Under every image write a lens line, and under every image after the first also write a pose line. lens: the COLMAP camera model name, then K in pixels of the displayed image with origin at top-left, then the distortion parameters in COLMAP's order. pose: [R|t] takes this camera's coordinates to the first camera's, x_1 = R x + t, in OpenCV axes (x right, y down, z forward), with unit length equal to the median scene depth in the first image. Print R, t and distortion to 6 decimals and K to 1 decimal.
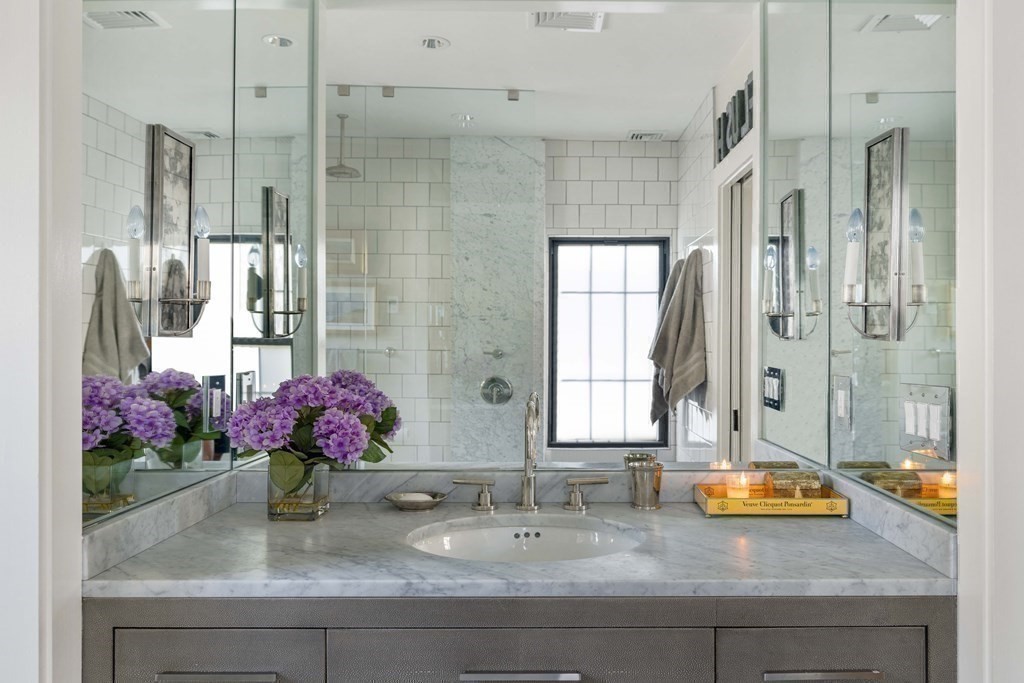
lens RADIAL K [[696.0, 0, 512.0], [0, 696.0, 341.5], [0, 0, 1]] dist [-0.003437, -0.001516]
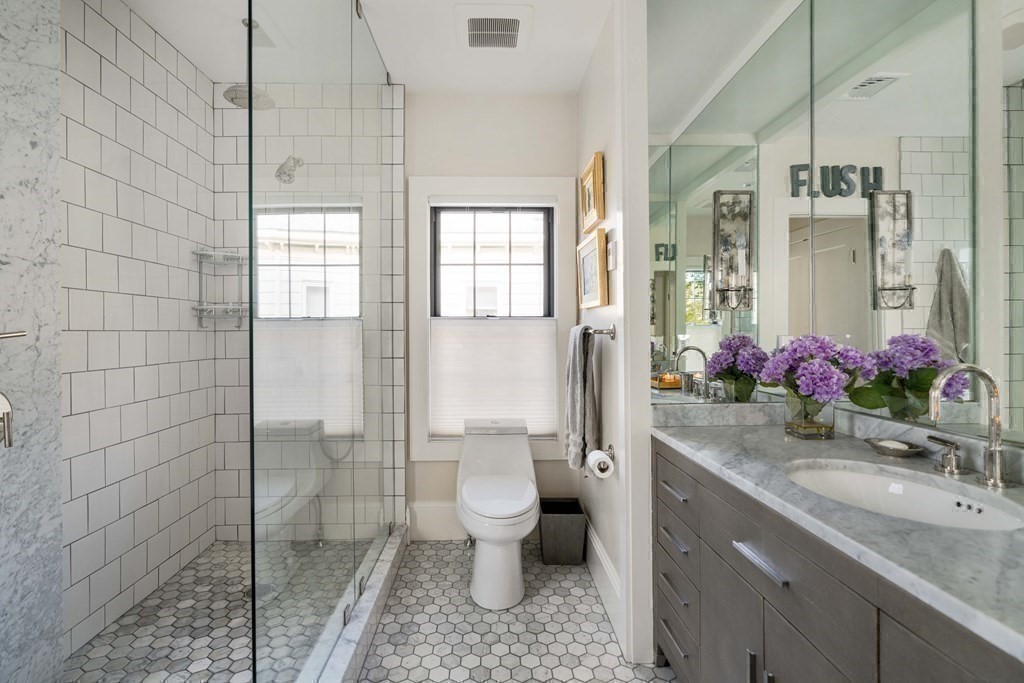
lens RADIAL K [[466.7, 0, 512.0], [0, 466.7, 341.5], [0, 0, 1]] dist [0.000656, 0.000168]
pose [[0.096937, 0.019524, -0.995099, 0.577192], [0.010194, 0.999736, 0.020608, 0.038436], [0.995238, -0.012142, 0.096712, 0.336433]]
